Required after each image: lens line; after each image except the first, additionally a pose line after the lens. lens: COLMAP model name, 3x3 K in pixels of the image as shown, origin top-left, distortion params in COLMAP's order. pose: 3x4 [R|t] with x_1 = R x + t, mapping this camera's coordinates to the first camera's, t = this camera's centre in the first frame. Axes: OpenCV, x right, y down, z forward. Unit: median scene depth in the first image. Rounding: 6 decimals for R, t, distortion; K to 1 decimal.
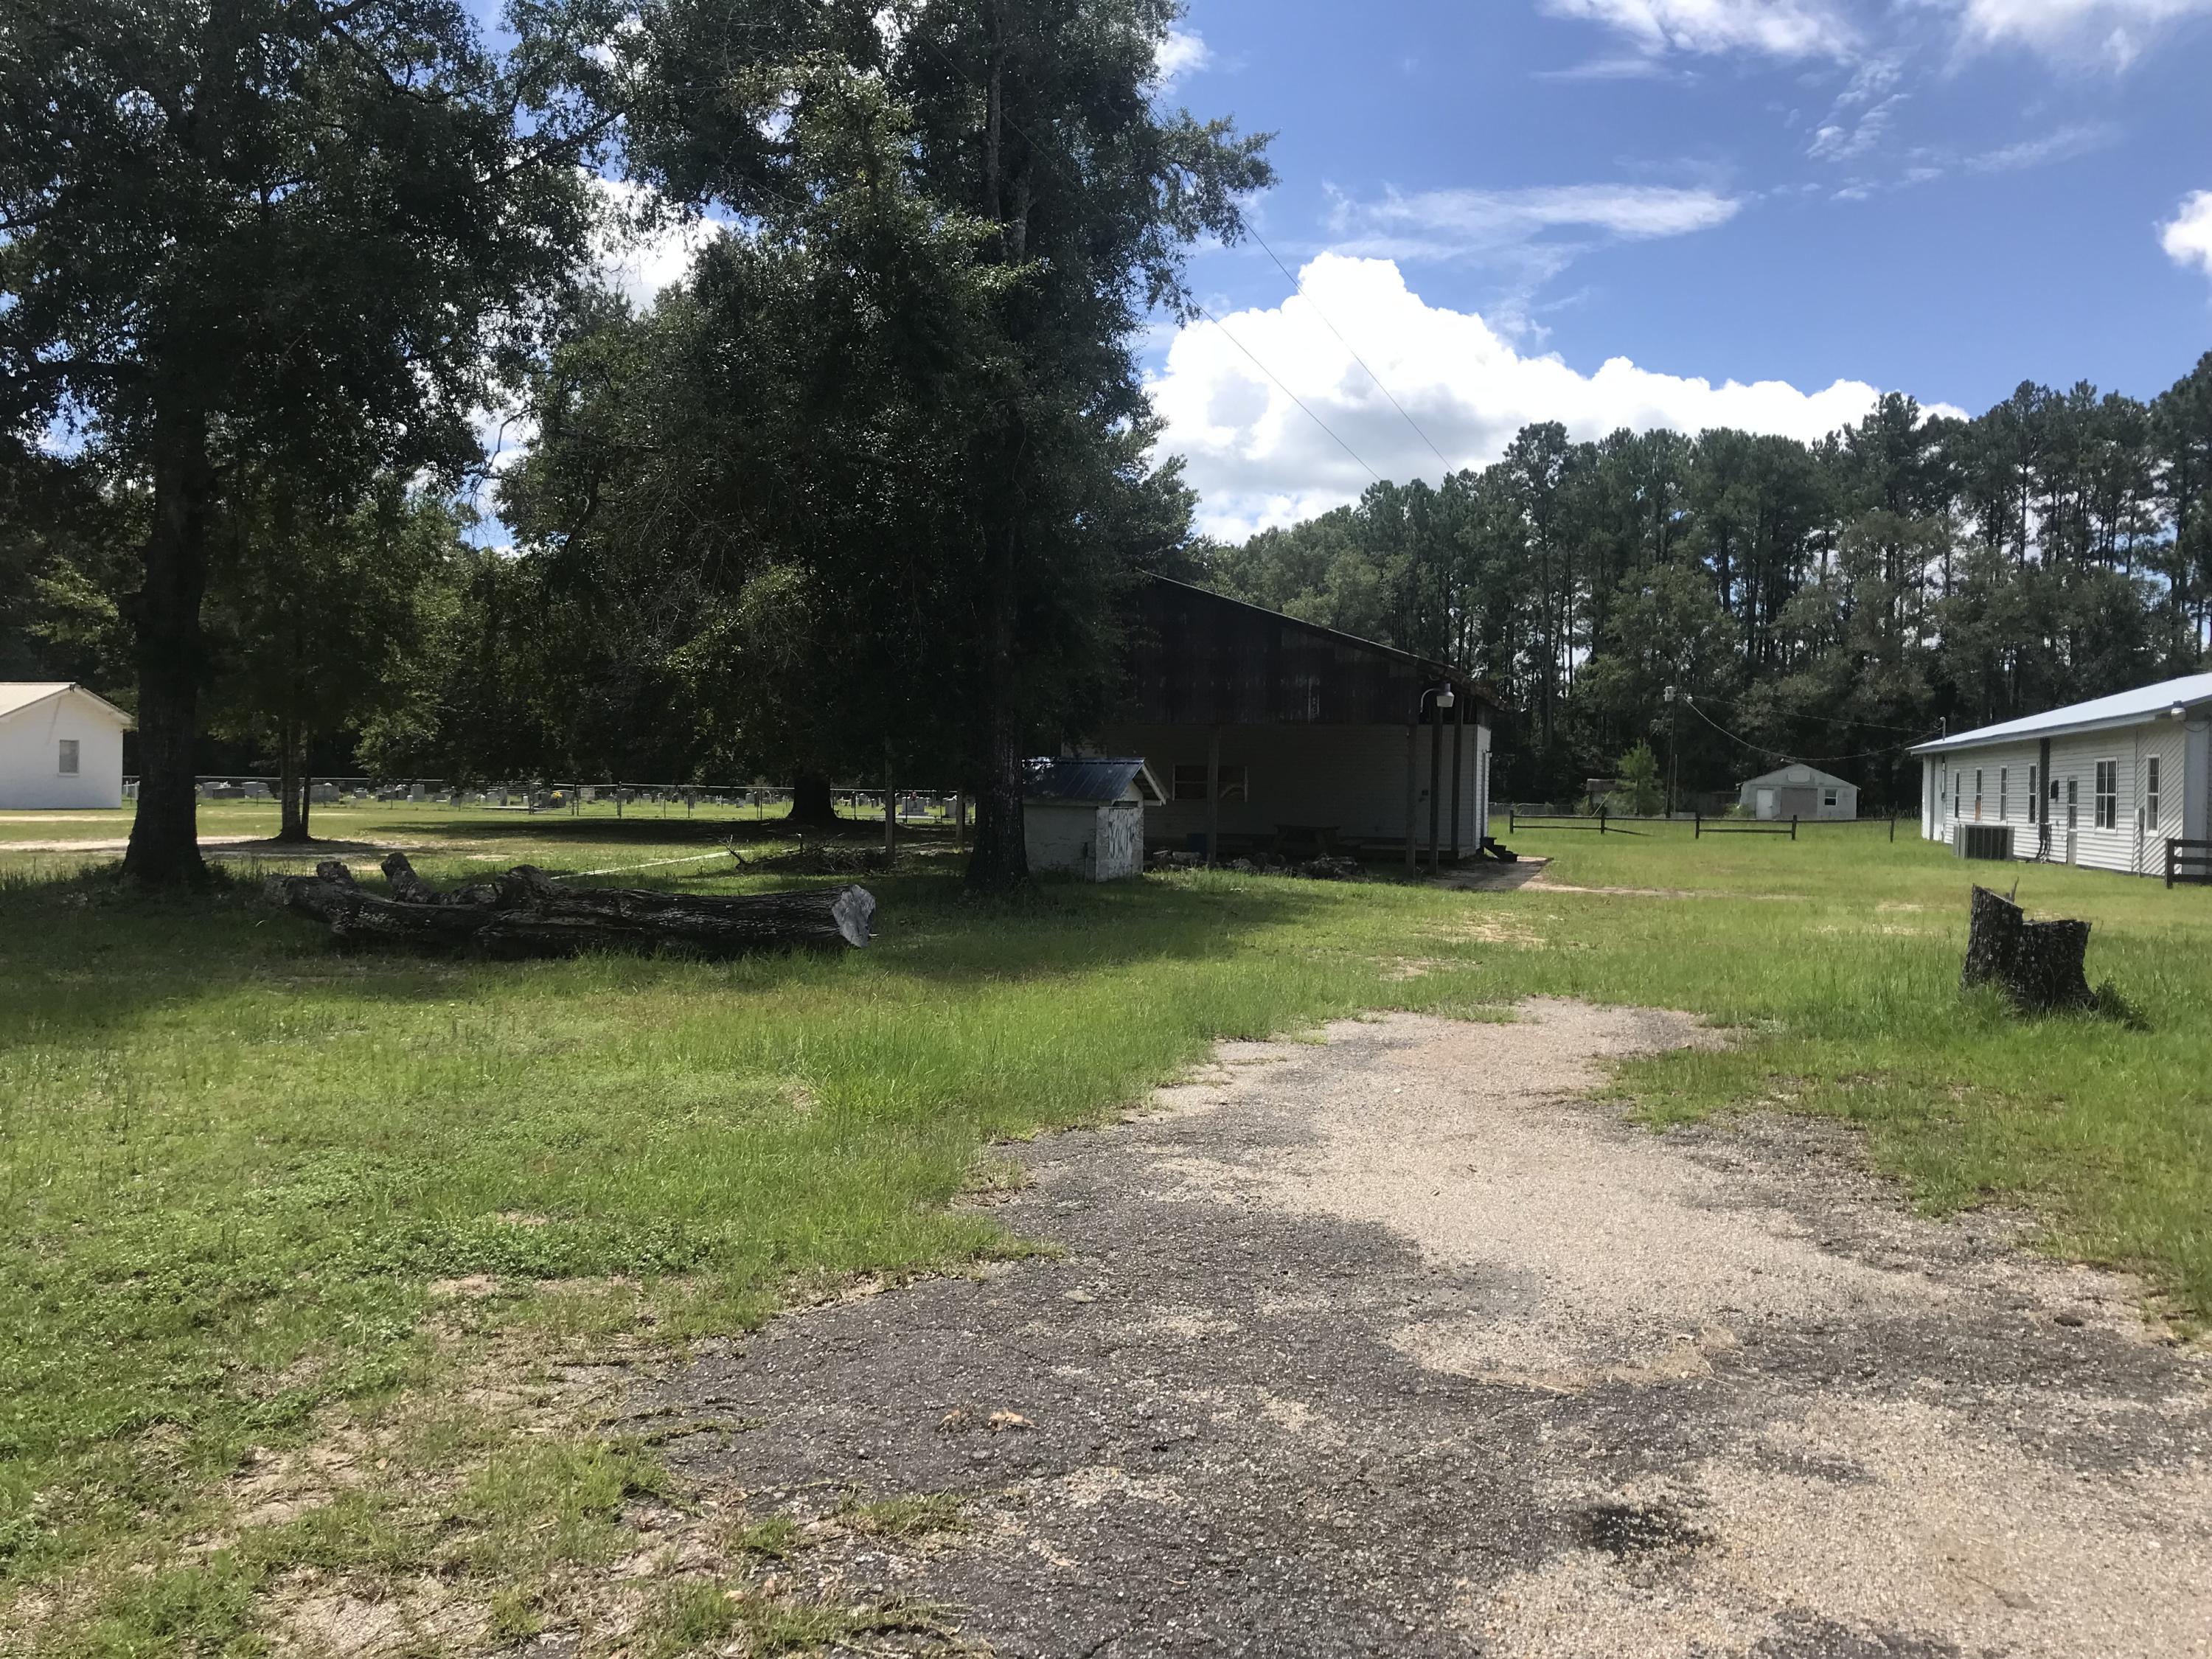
lens RADIAL K [[1795.9, 0, 1096.8], [0, 1795.9, 831.9], [0, 0, 1]] dist [0.033609, -0.054903]
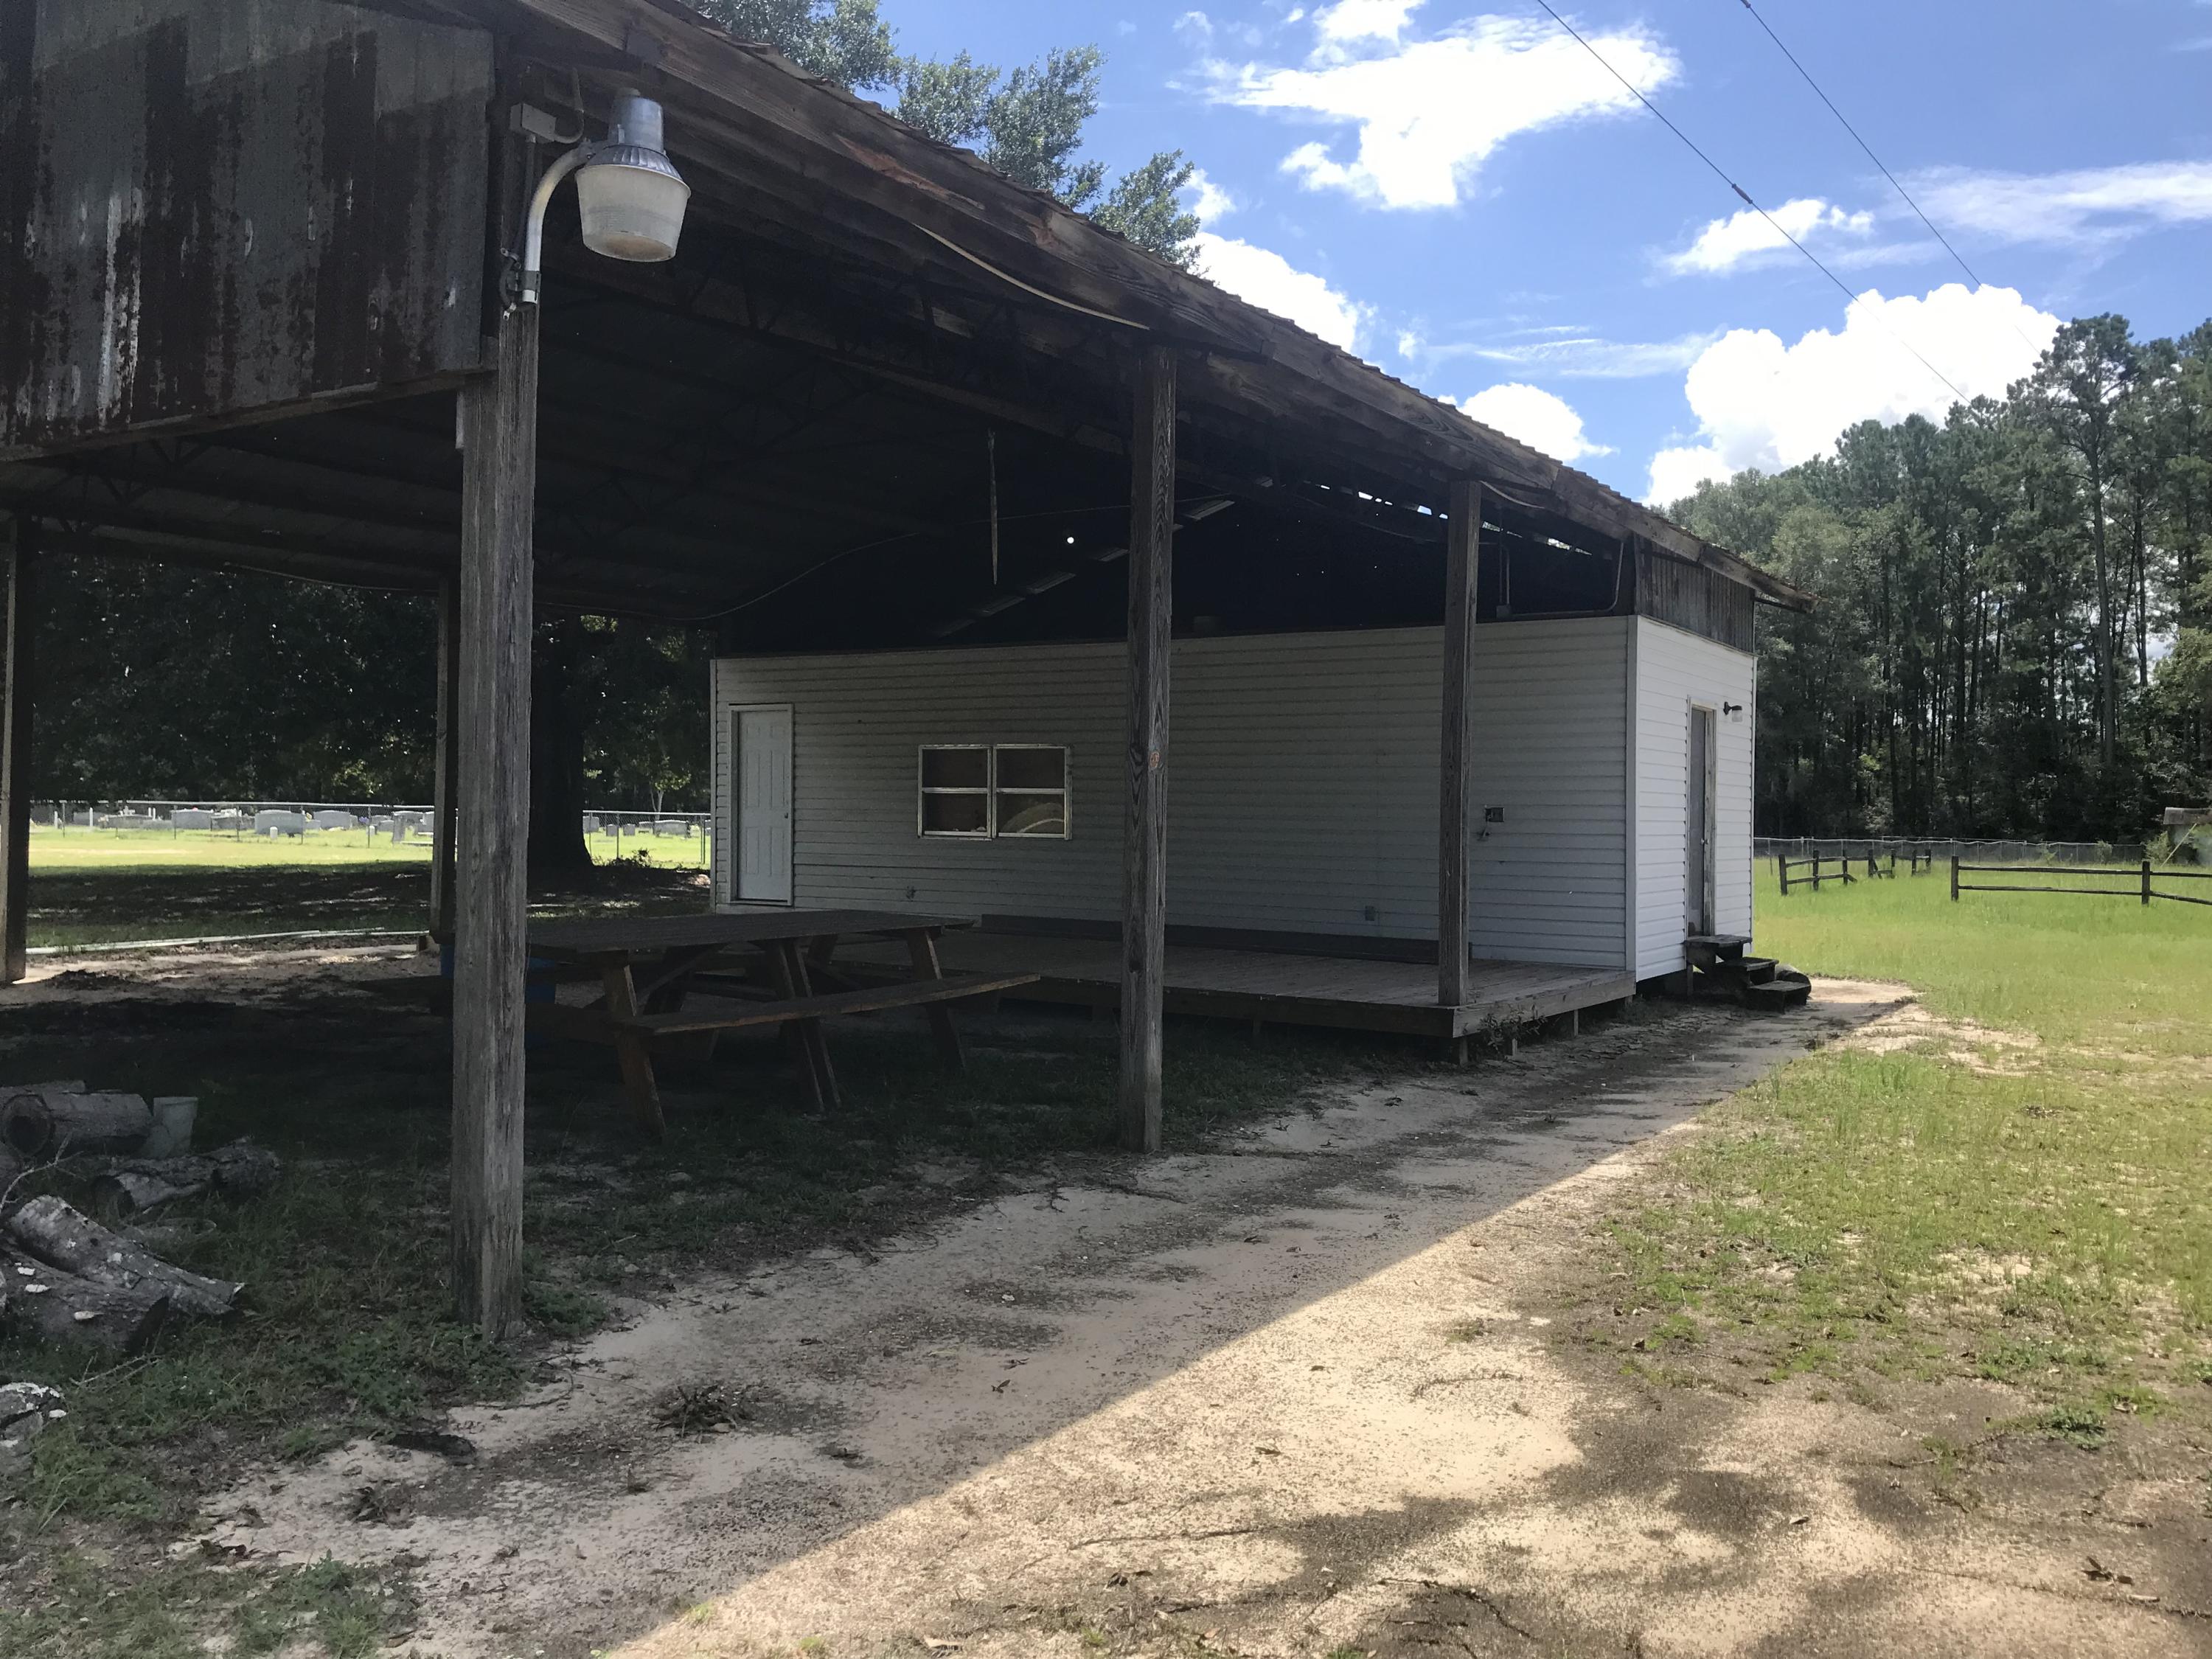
lens RADIAL K [[1795.9, 0, 1094.6], [0, 1795.9, 797.7], [0, 0, 1]] dist [0.033609, -0.054903]
pose [[0.960471, -0.001973, -0.278373, 0.093181], [-0.008882, 0.999249, -0.037725, -0.004366], [0.278238, 0.038707, 0.959732, 0.289709]]
